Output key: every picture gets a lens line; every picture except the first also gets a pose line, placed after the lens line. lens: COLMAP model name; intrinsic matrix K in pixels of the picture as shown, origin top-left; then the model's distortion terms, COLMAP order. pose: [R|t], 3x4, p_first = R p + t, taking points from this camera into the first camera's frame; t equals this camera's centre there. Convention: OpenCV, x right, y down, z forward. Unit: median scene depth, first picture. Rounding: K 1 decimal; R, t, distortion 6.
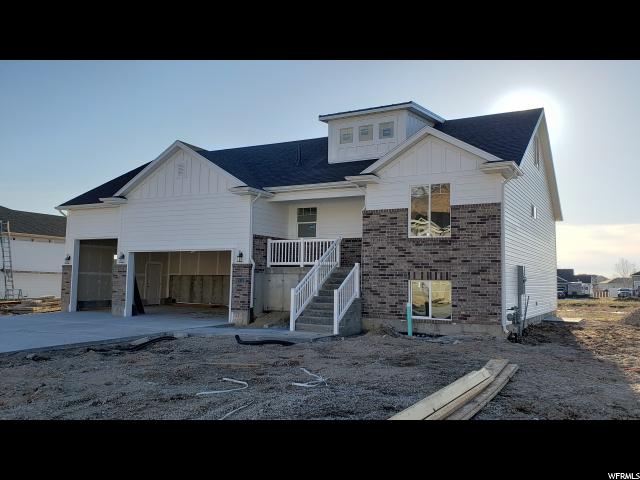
lens RADIAL K [[493.5, 0, 320.0], [0, 493.5, 240.0], [0, 0, 1]] dist [0.101265, -0.182690]
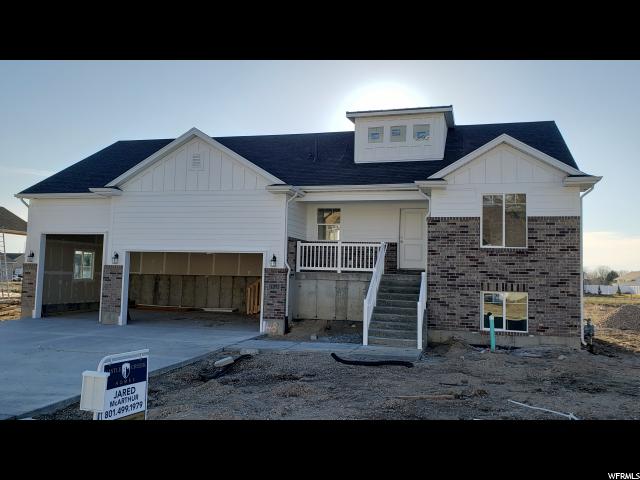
lens RADIAL K [[493.5, 0, 320.0], [0, 493.5, 240.0], [0, 0, 1]] dist [0.101265, -0.182690]
pose [[0.977501, 0.025663, 0.209364, -0.269212], [-0.028384, 0.999547, 0.010004, -0.015937], [-0.209012, -0.015722, 0.977787, 0.088367]]
